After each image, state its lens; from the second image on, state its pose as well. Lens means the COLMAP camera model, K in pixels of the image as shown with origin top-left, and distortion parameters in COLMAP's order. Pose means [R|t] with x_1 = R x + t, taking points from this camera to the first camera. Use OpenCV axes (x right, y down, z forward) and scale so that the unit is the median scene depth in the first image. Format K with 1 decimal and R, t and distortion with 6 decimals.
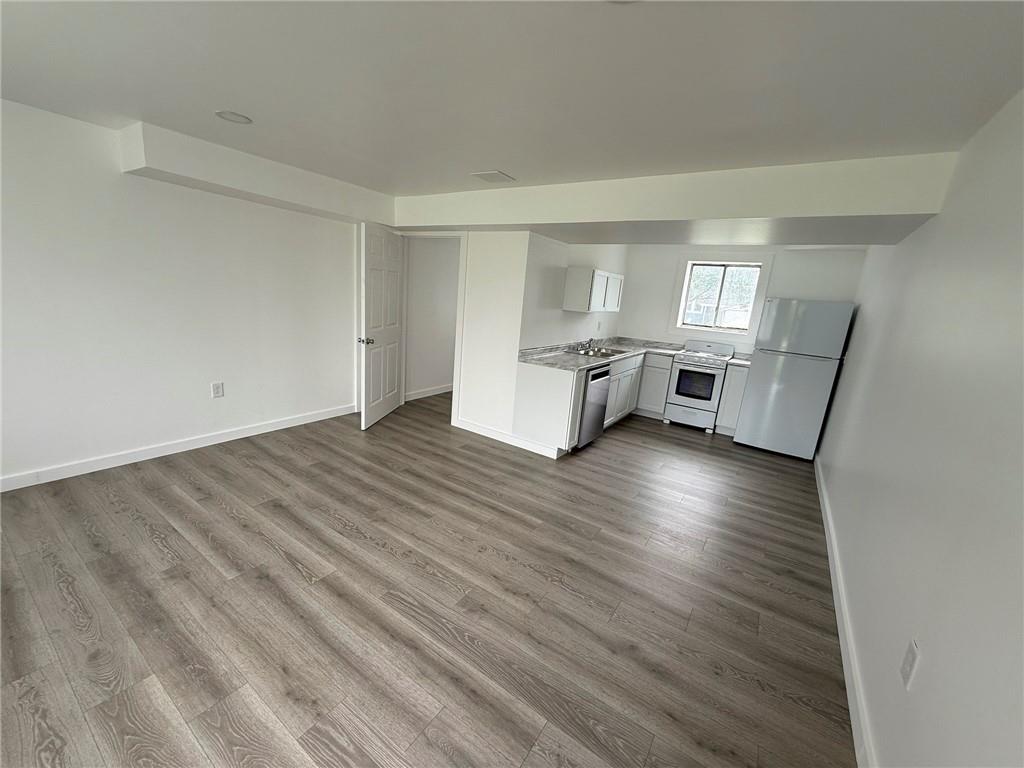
lens RADIAL K [[413.1, 0, 516.5], [0, 413.1, 380.0], [0, 0, 1]] dist [-0.001109, -0.000065]
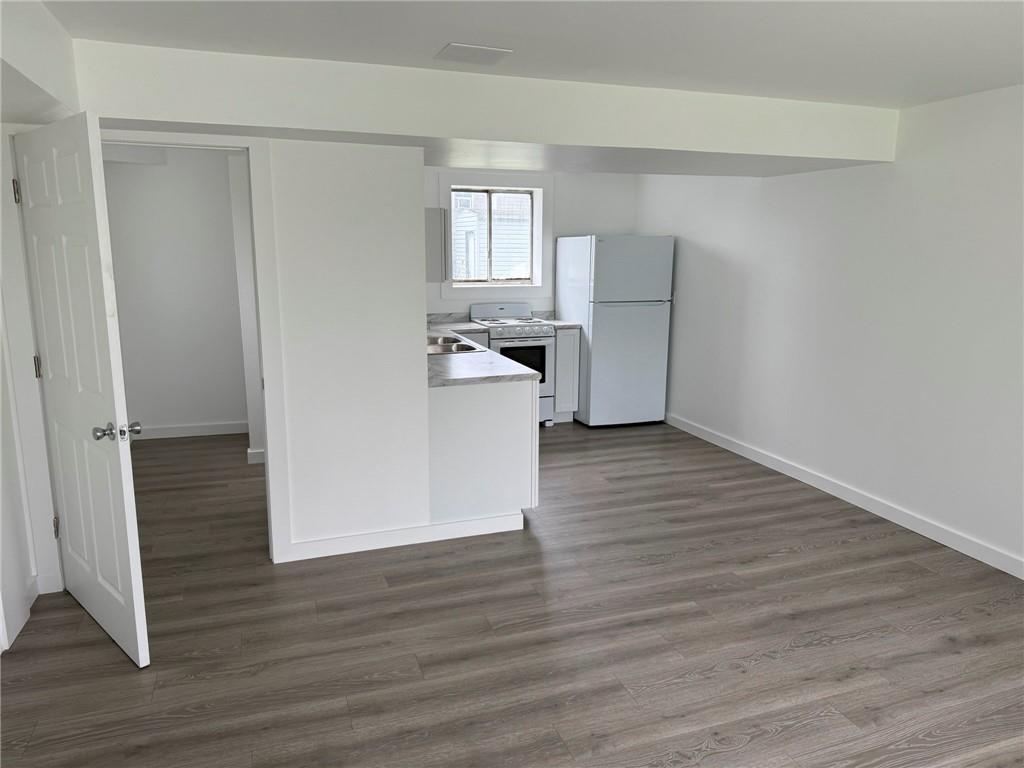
lens RADIAL K [[719.2, 0, 510.4], [0, 719.2, 380.4], [0, 0, 1]] dist [0.030406, -0.041314]
pose [[0.587301, -0.225155, 0.777420, -0.776905], [0.207573, 0.970302, 0.124207, -0.175496], [-0.782298, 0.088425, 0.616596, 0.394243]]
